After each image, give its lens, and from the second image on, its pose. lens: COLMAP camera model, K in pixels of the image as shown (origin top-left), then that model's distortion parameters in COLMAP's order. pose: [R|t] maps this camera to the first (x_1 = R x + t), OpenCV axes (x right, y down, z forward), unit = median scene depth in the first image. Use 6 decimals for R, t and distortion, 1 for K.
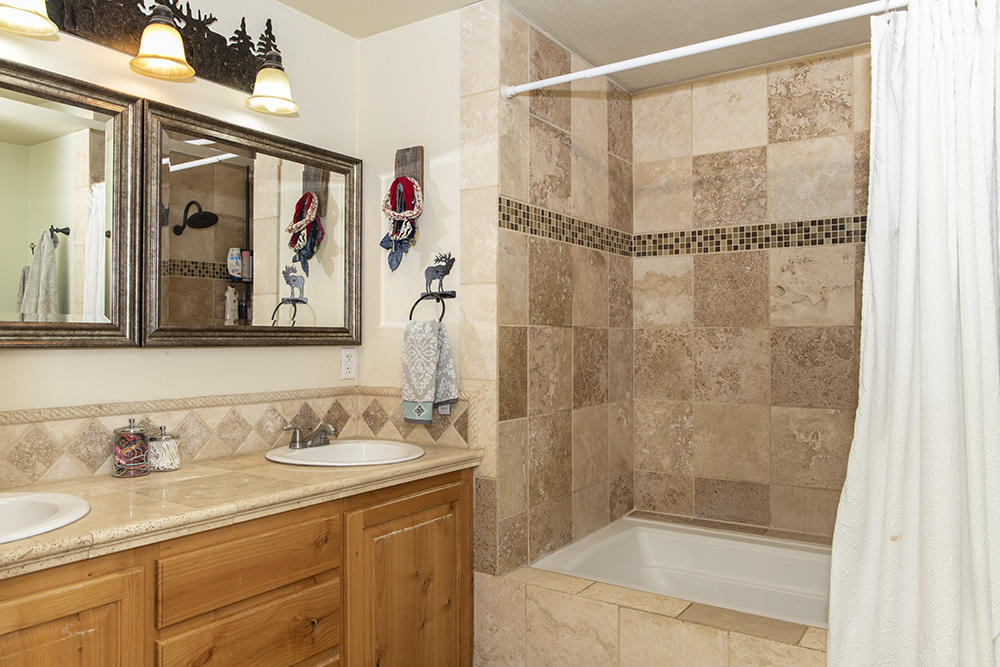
lens RADIAL K [[732.2, 0, 500.9], [0, 732.2, 331.0], [0, 0, 1]] dist [-0.035984, 0.044528]
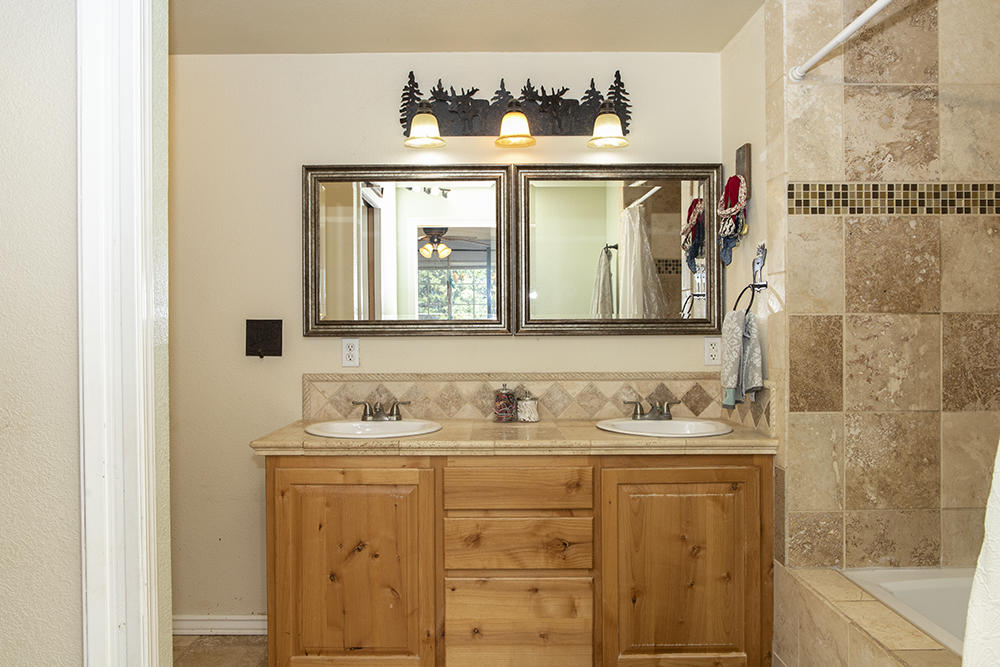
lens RADIAL K [[767.7, 0, 501.5], [0, 767.7, 334.8], [0, 0, 1]] dist [-0.042630, 0.031379]
pose [[0.550669, 0.002286, -0.834721, 0.628302], [0.014374, 0.999822, 0.012220, 0.001282], [0.834600, -0.018728, 0.550538, 0.107915]]
